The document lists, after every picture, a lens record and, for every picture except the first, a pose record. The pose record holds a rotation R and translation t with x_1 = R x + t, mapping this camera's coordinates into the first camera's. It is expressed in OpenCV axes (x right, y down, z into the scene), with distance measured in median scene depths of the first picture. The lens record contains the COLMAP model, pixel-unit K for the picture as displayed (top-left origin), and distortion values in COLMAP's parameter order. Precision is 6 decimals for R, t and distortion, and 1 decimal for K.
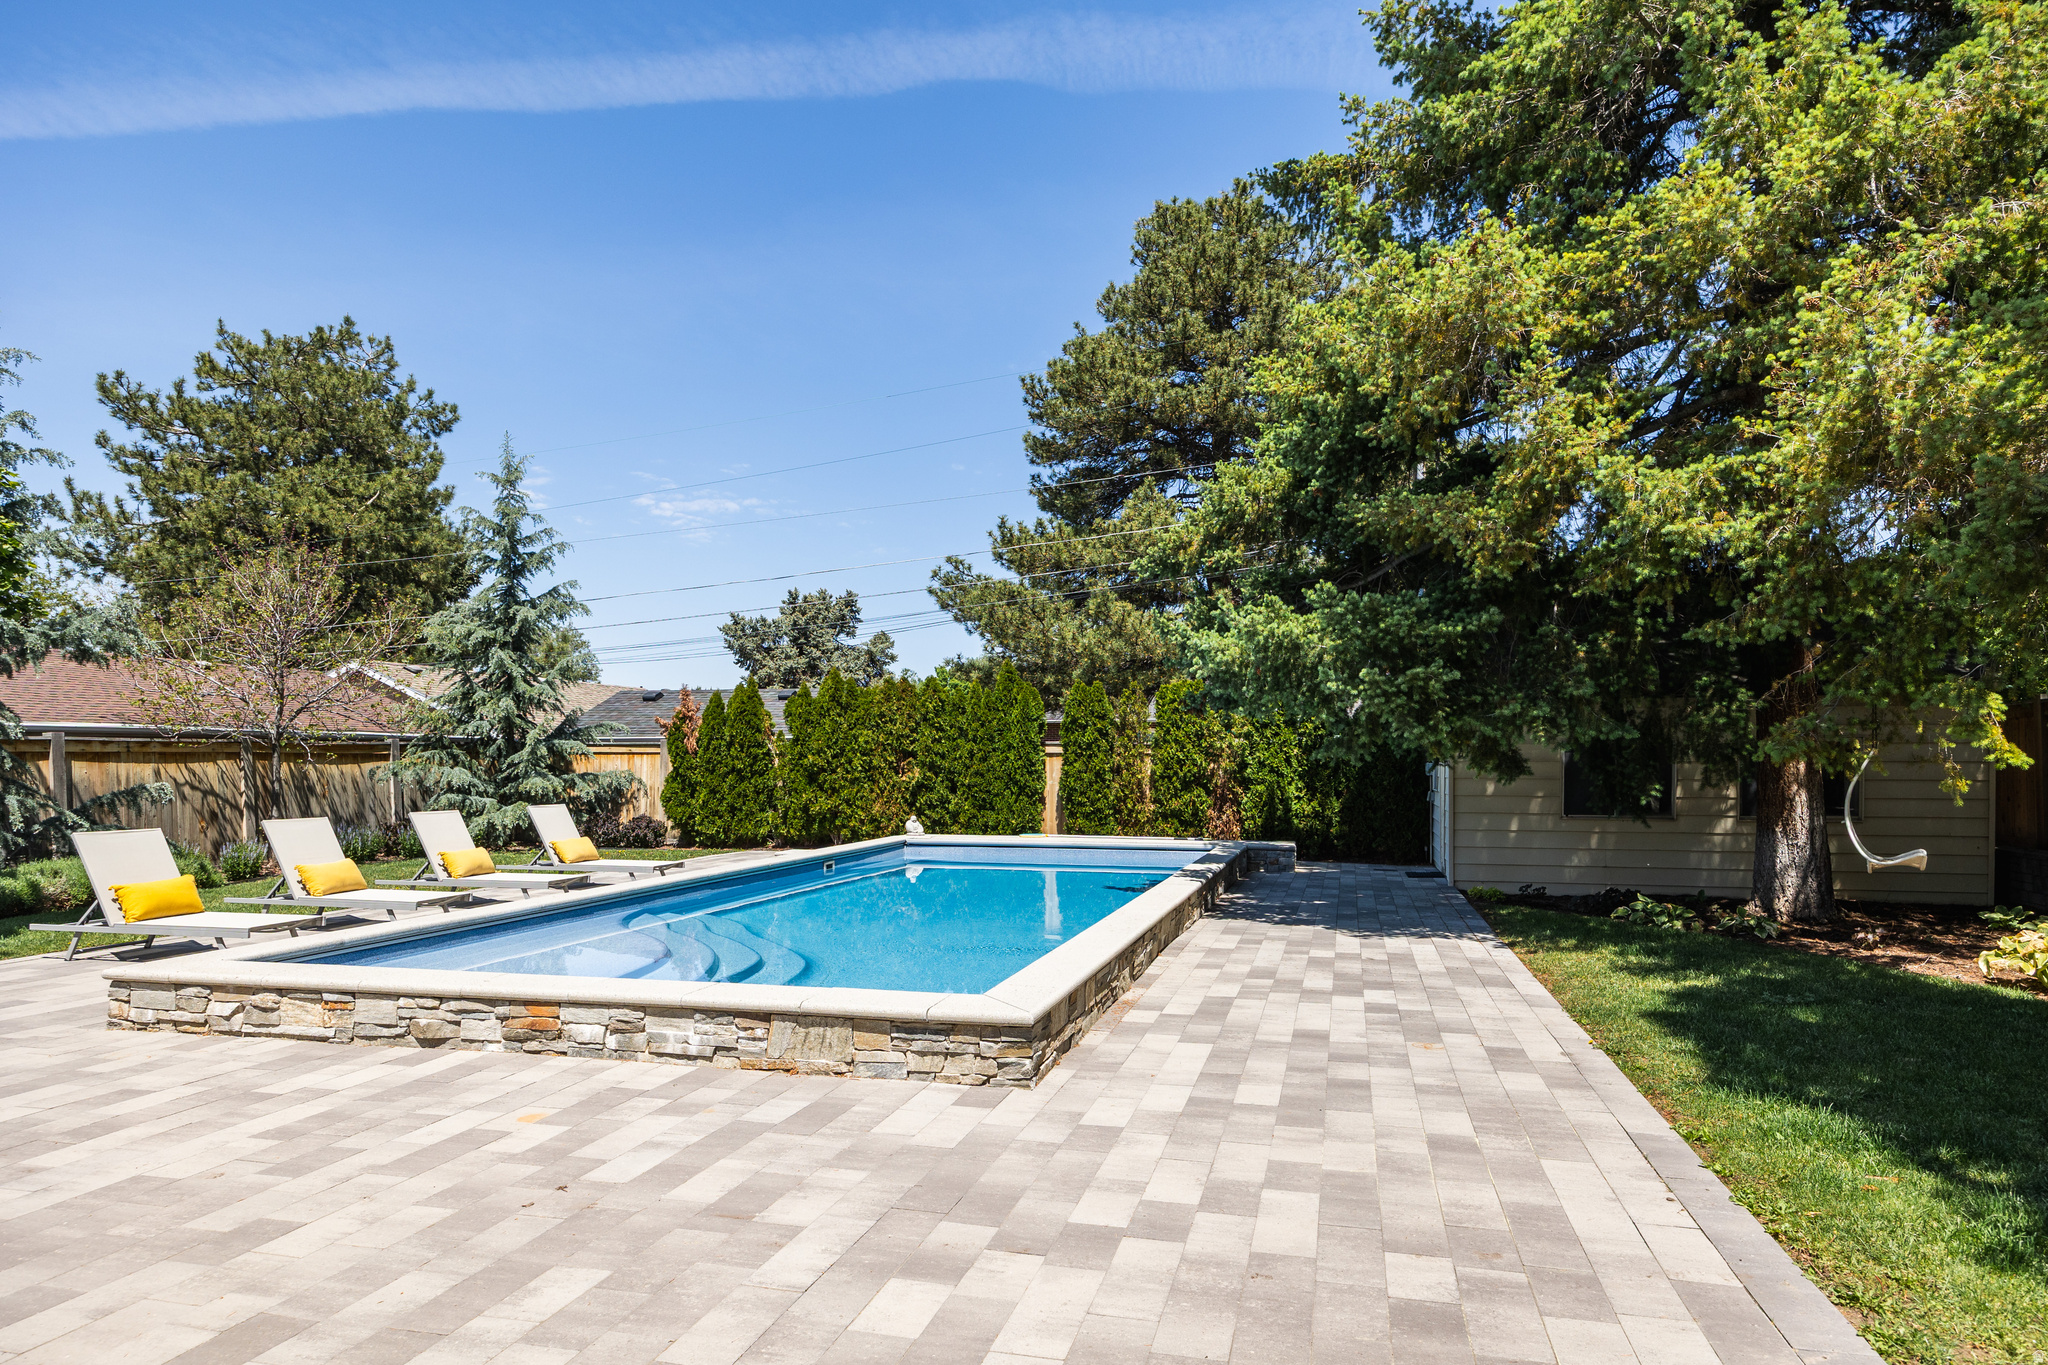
lens RADIAL K [[1122.2, 0, 1060.7], [0, 1122.2, 752.6], [0, 0, 1]] dist [0.001959, -0.001750]
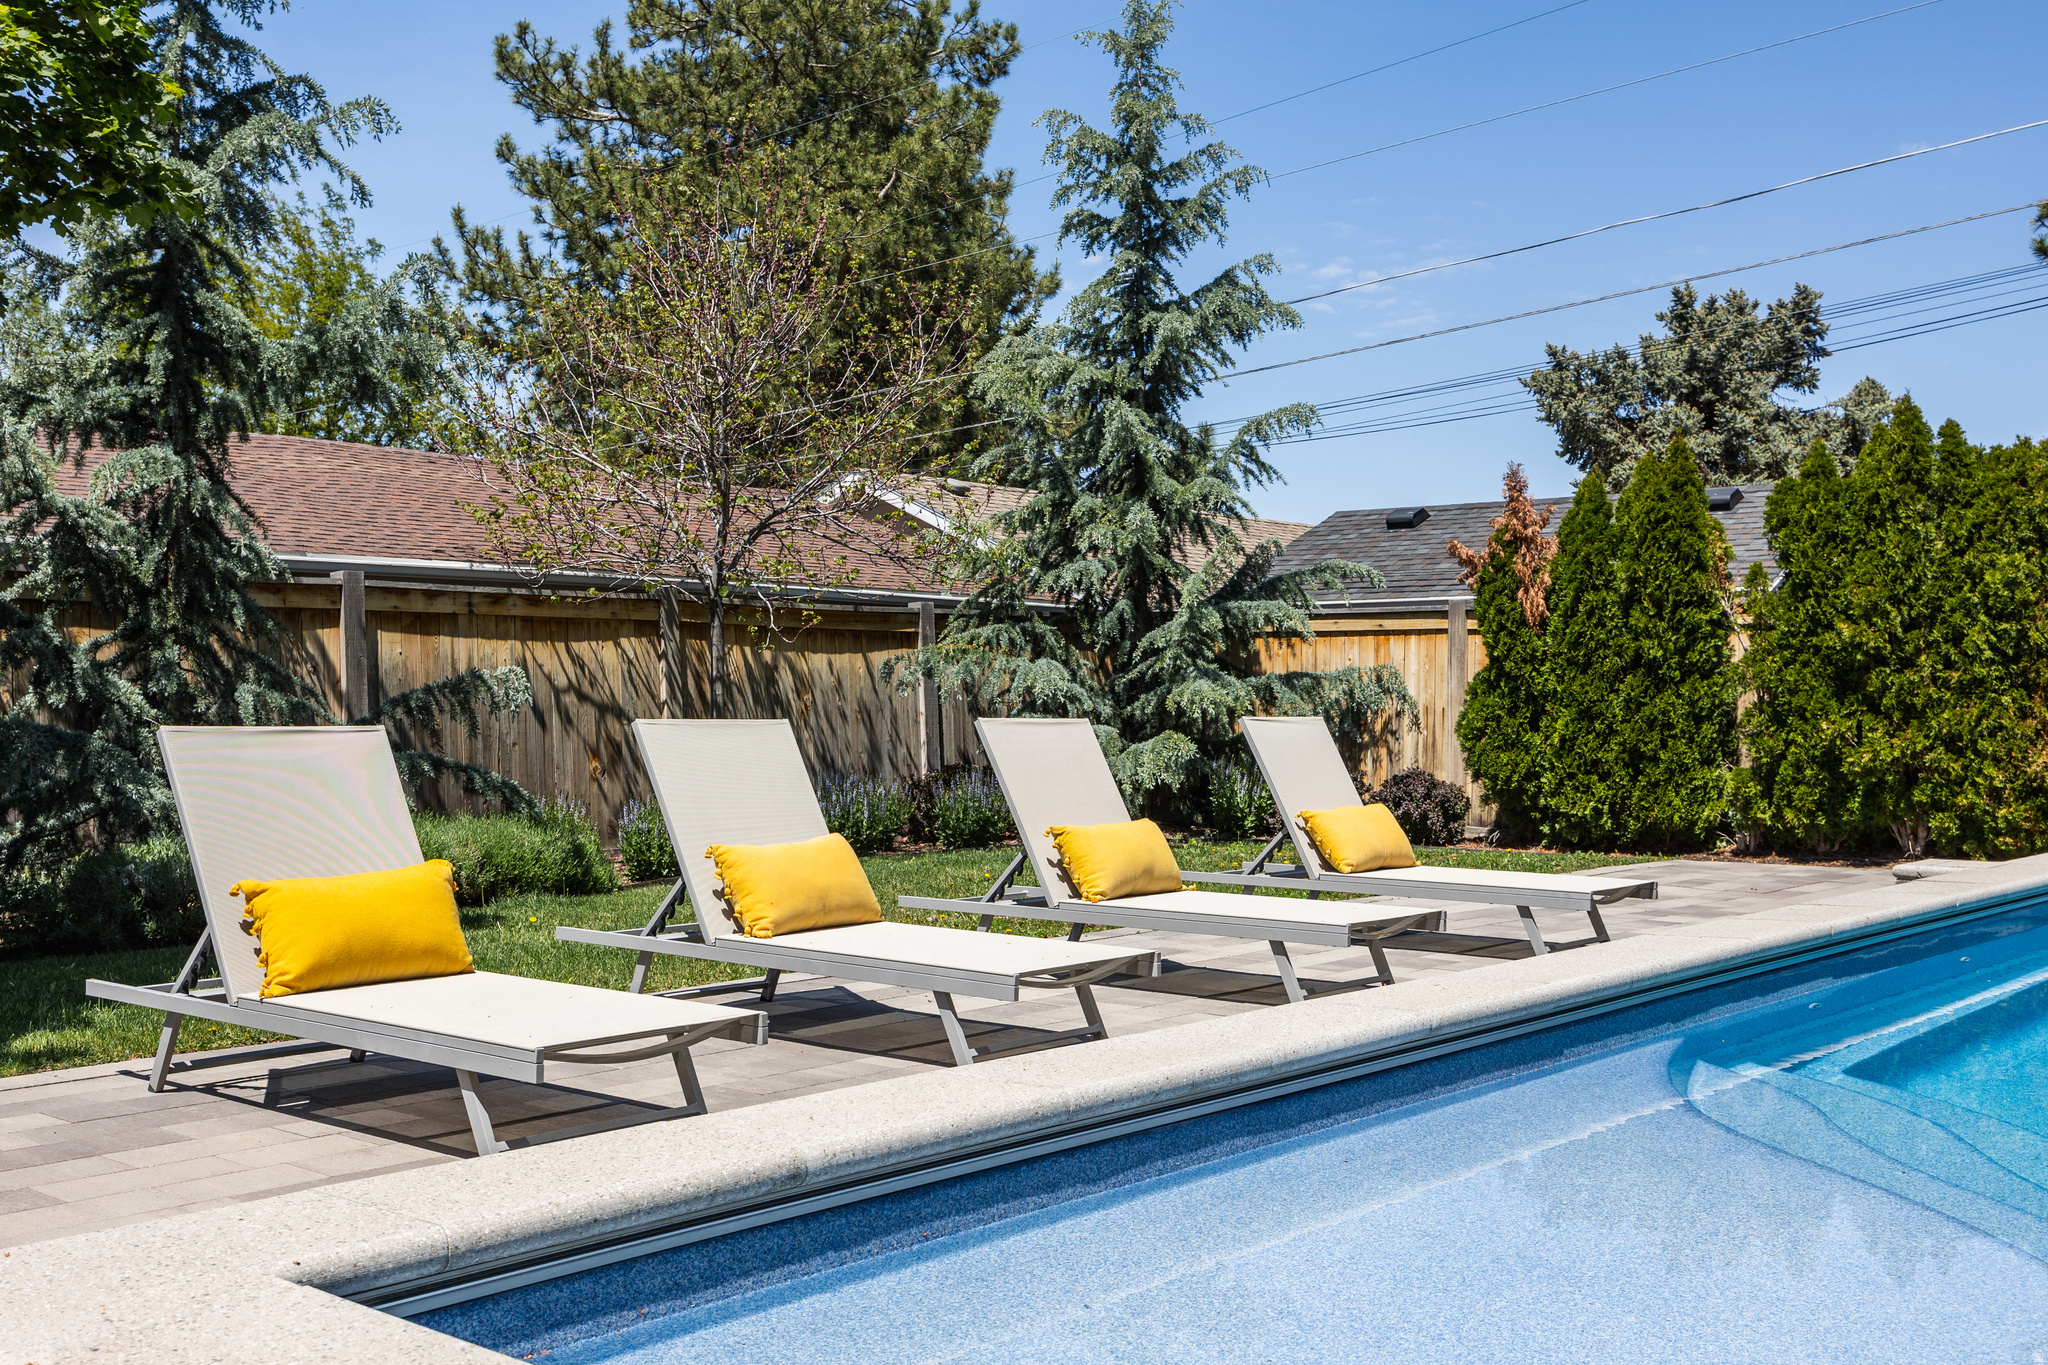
lens RADIAL K [[2018.0, 0, 1060.1], [0, 2018.0, 711.2], [0, 0, 1]] dist [0.006844, 0.000000]
pose [[0.895007, 0.004204, -0.446032, -0.154004], [0.000296, 0.999950, 0.010017, 0.026358], [0.446052, -0.009097, 0.894961, 0.247313]]
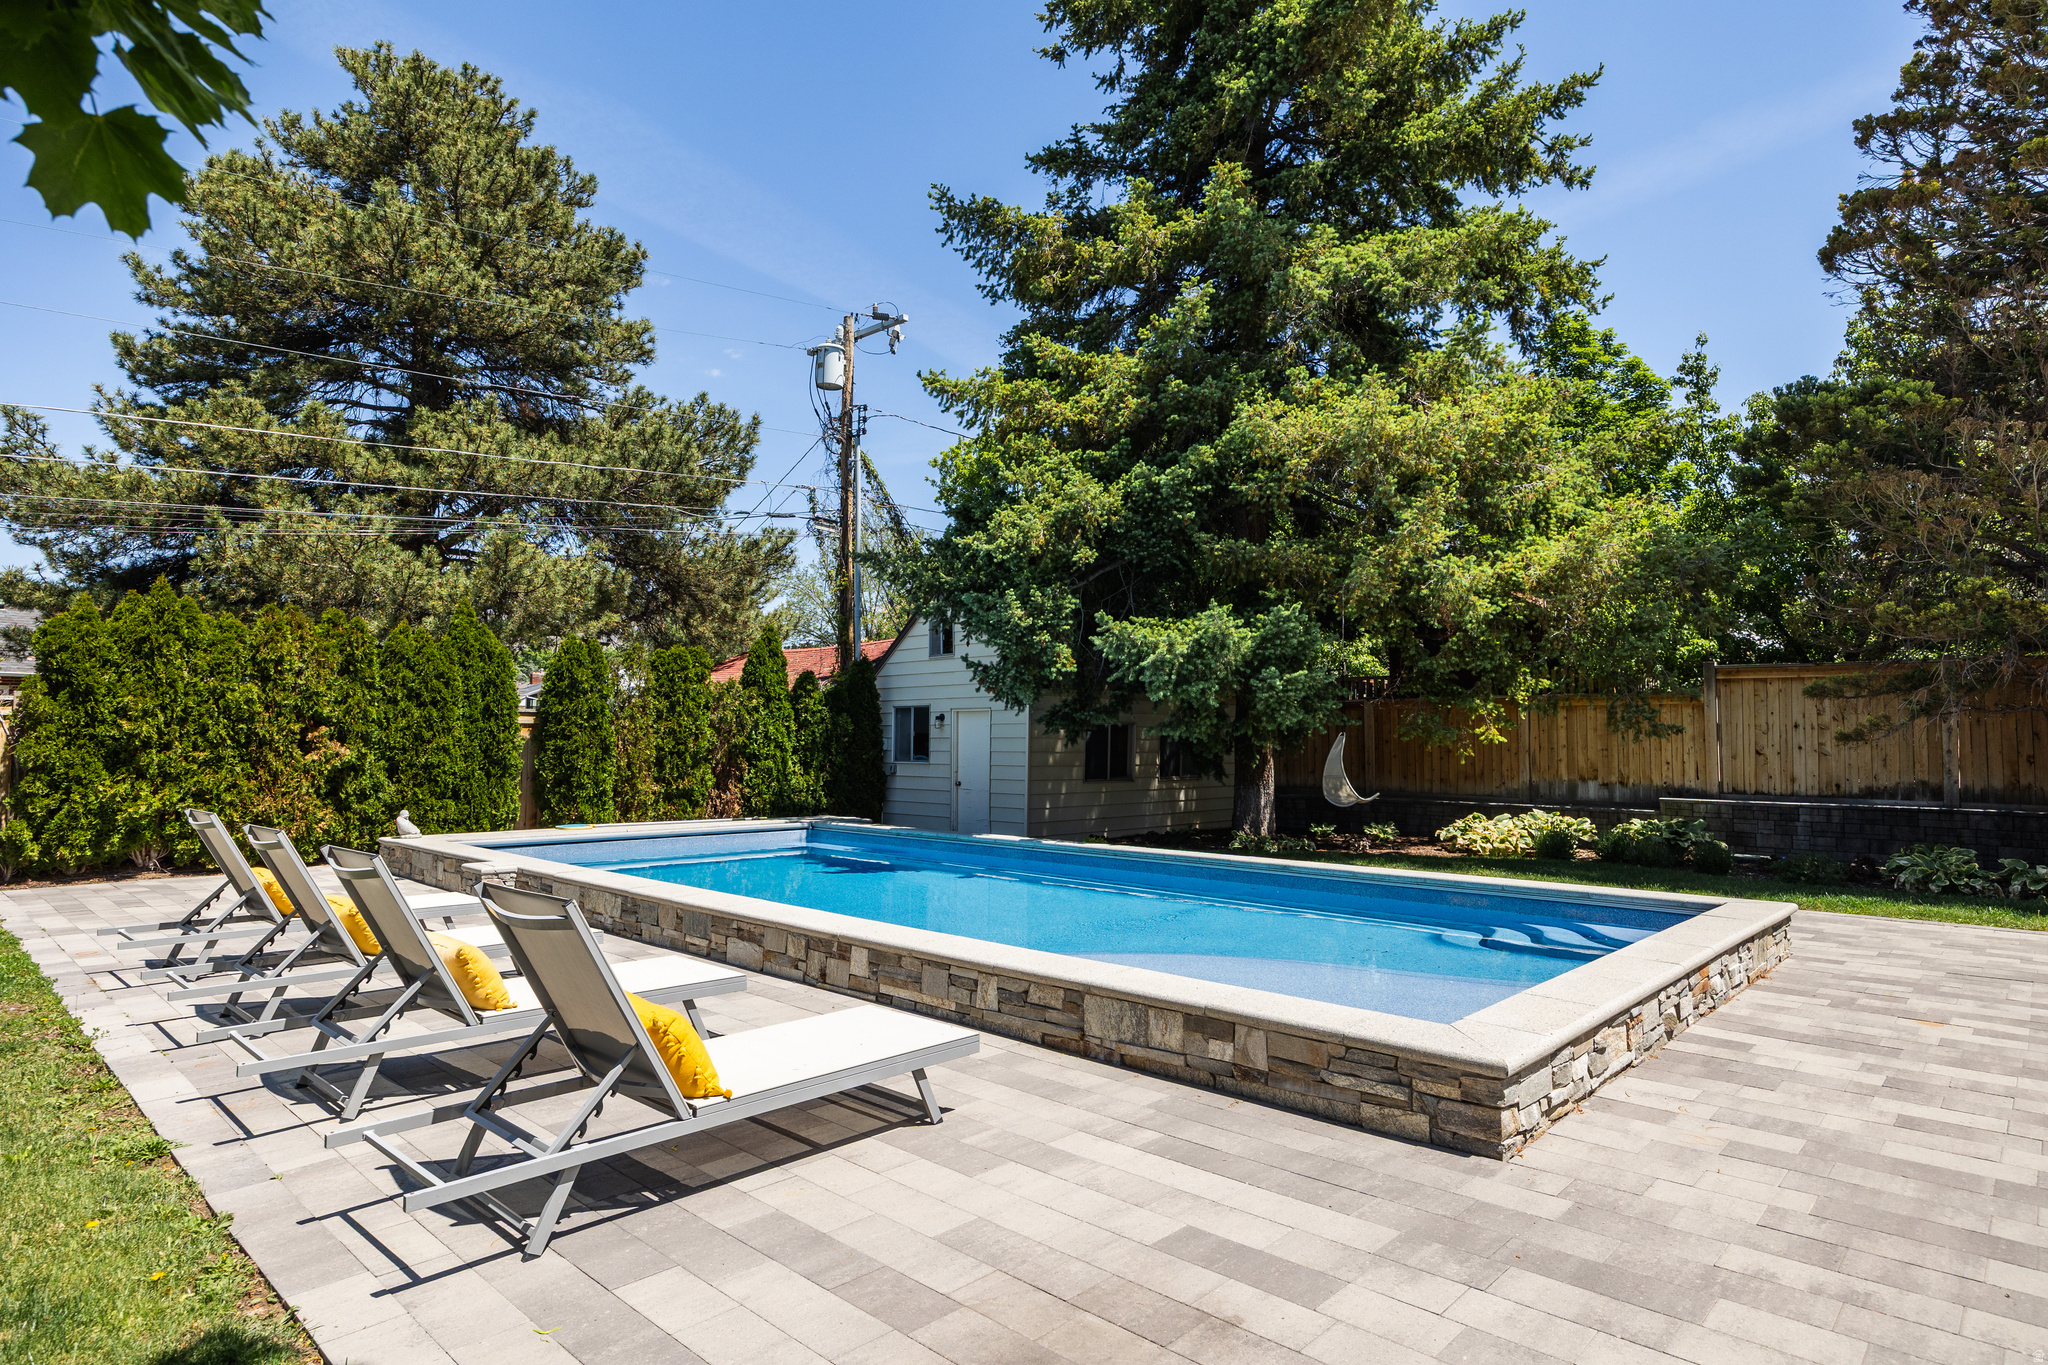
lens RADIAL K [[1122.2, 0, 1010.5], [0, 1122.2, 693.7], [0, 0, 1]] dist [0.001959, -0.001750]
pose [[0.494955, 0.039566, 0.868018, -0.508260], [-0.016803, 0.999212, -0.035965, 0.002162], [-0.868756, 0.003216, 0.495229, 0.300919]]
